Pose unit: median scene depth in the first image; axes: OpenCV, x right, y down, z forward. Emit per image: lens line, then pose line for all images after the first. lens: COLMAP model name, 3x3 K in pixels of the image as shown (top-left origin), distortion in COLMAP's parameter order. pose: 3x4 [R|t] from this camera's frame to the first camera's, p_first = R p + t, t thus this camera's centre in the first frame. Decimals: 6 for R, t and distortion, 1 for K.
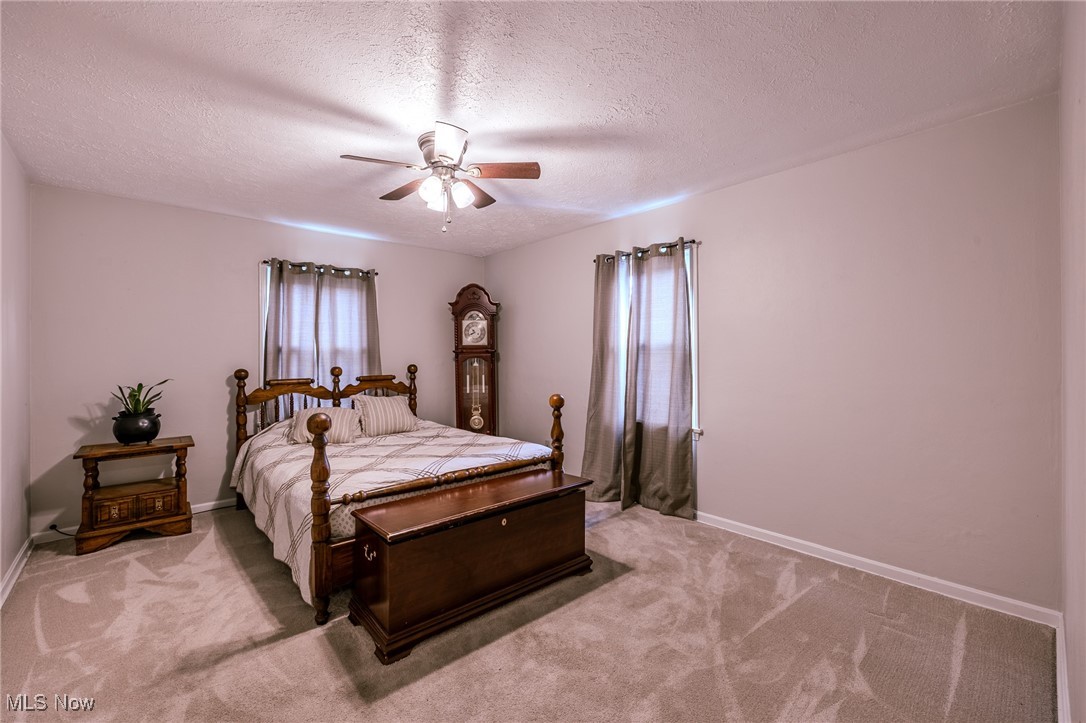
lens RADIAL K [[452.2, 0, 538.0], [0, 452.2, 354.9], [0, 0, 1]] dist [-0.000291, 0.000470]
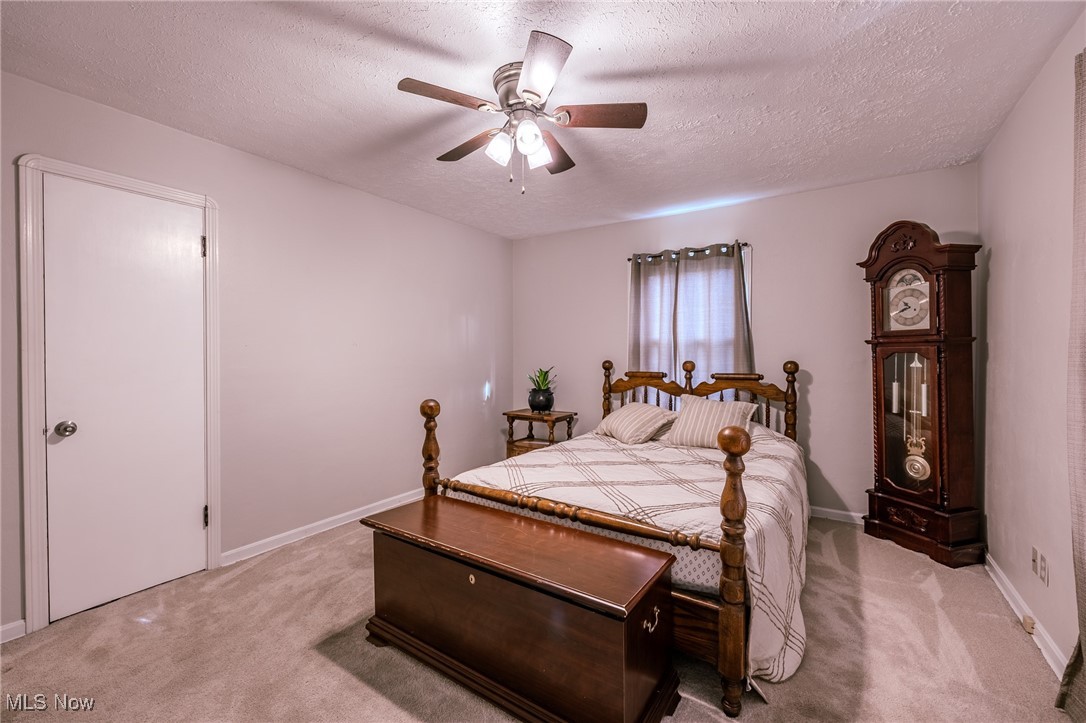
lens RADIAL K [[452.2, 0, 536.6], [0, 452.2, 356.7], [0, 0, 1]] dist [-0.000291, 0.000470]
pose [[0.253329, 0.018283, -0.967207, 0.389759], [0.001788, 0.999811, 0.019367, -0.000248], [0.967379, -0.006636, 0.253248, 0.555363]]
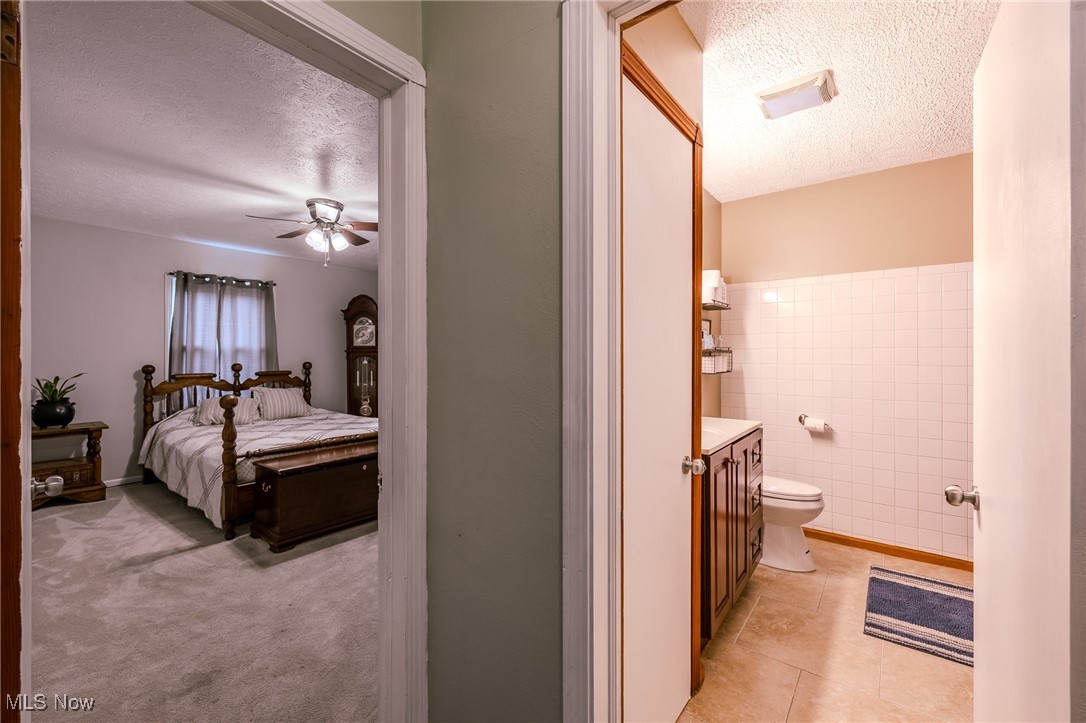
lens RADIAL K [[452.2, 0, 537.9], [0, 452.2, 355.0], [0, 0, 1]] dist [-0.000291, 0.000470]
pose [[0.983775, 0.007370, 0.179257, 0.131140], [-0.007821, 0.999968, 0.001811, -0.004495], [-0.179238, -0.003184, 0.983801, -0.343697]]
